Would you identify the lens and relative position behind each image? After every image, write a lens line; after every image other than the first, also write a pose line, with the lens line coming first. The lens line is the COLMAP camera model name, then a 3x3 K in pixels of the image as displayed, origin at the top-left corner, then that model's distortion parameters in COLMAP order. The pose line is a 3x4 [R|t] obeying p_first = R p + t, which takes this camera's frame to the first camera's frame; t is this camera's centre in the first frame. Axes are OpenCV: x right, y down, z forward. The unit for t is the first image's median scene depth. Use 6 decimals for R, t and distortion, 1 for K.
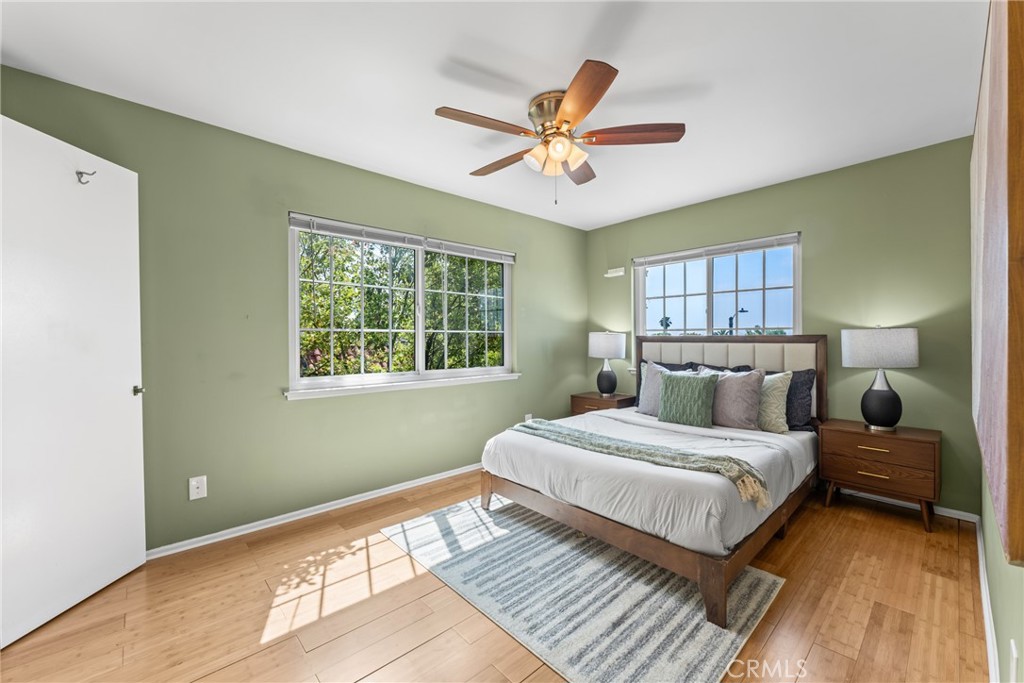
lens RADIAL K [[408.7, 0, 512.0], [0, 408.7, 341.5], [0, 0, 1]] dist [0.000233, 0.000045]
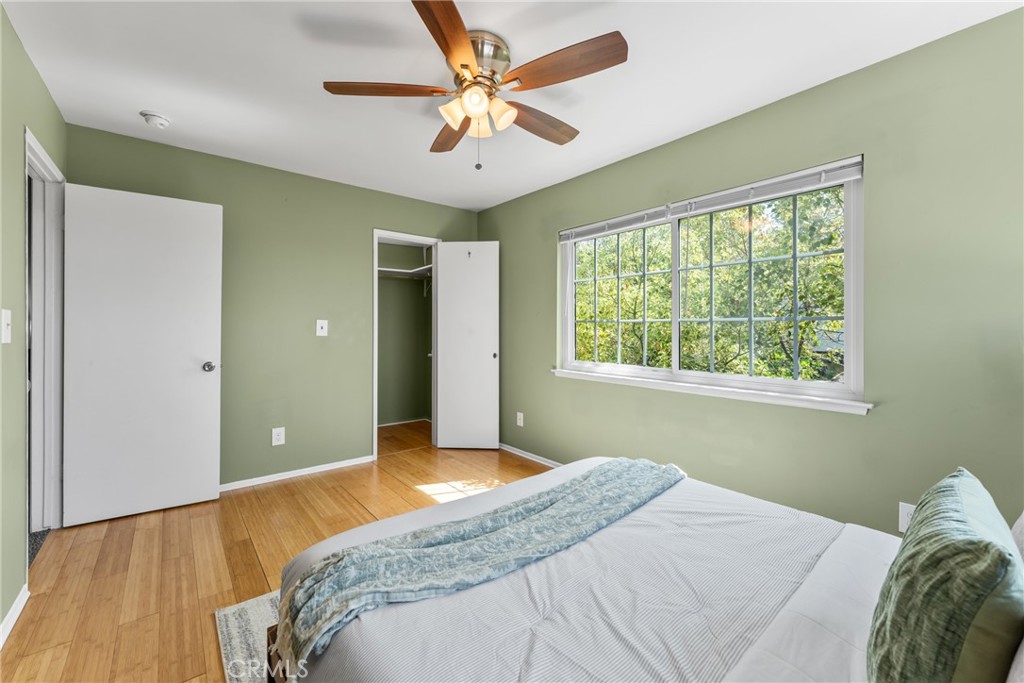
lens RADIAL K [[413.1, 0, 513.4], [0, 413.1, 327.7], [0, 0, 1]] dist [-0.001073, -0.000154]
pose [[-0.045563, 0.001953, -0.998960, 0.891573], [-0.008850, 0.999958, 0.002358, -0.013743], [0.998922, 0.008949, -0.045544, 1.048529]]
